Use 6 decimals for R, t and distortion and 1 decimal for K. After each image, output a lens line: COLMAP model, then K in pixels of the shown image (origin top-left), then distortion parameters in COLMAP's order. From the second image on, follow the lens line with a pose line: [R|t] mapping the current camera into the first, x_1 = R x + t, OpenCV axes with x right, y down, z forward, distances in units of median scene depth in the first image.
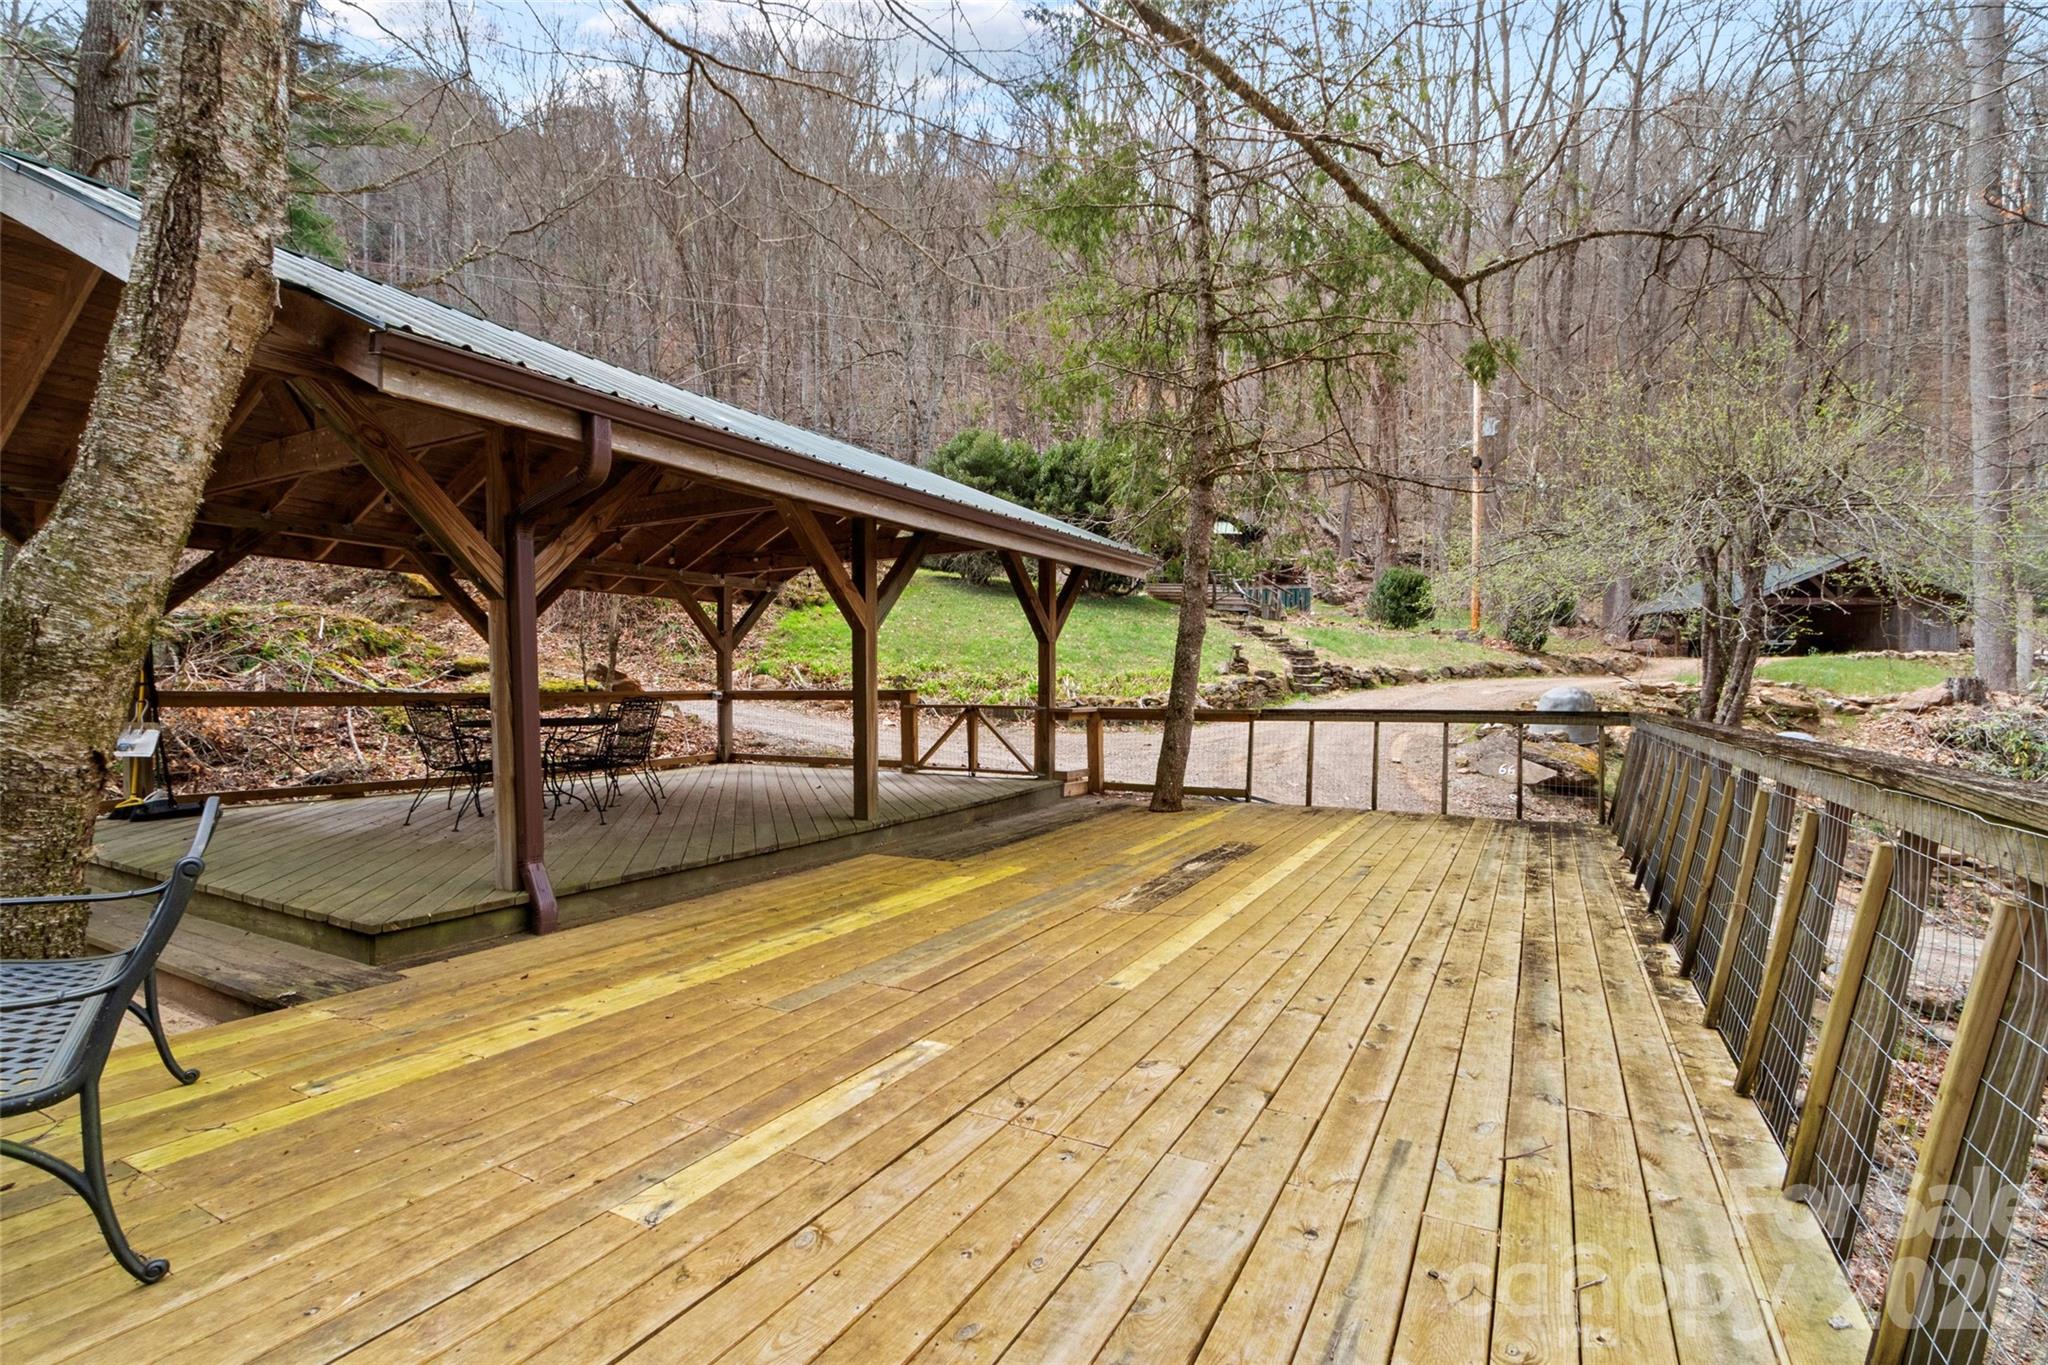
lens RADIAL K [[934.7, 0, 991.9], [0, 934.7, 684.6], [0, 0, 1]] dist [0.006775, -0.001323]
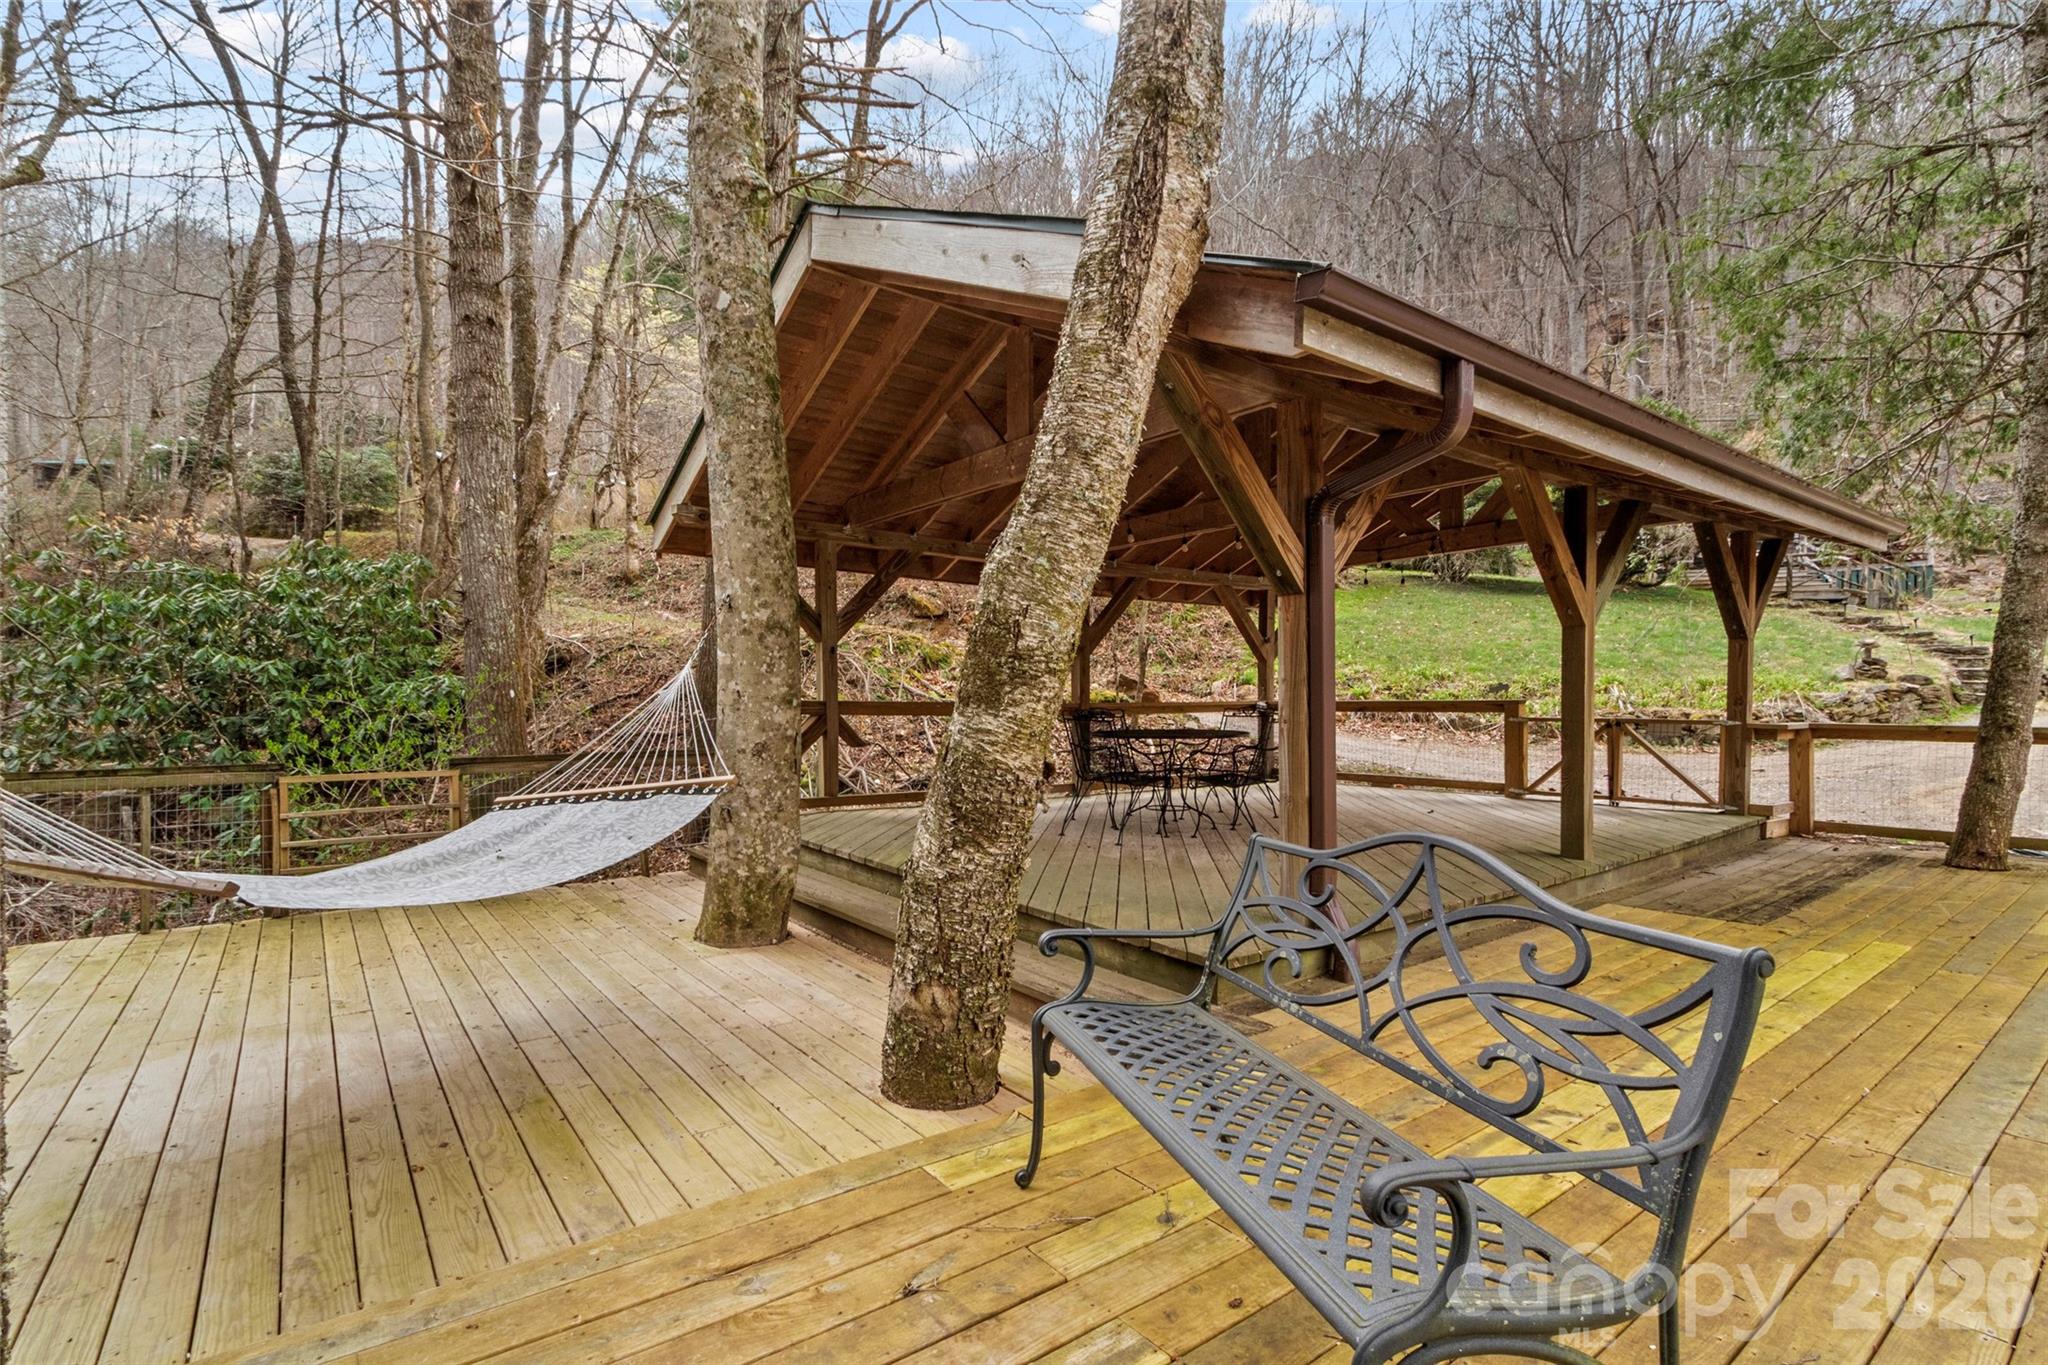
lens RADIAL K [[934.7, 0, 993.8], [0, 934.7, 699.4], [0, 0, 1]] dist [0.006775, -0.001323]
pose [[0.920040, -0.001485, -0.391822, -0.479072], [0.002569, 0.999994, 0.002244, 0.004924], [0.391816, -0.003071, 0.920038, 0.089612]]
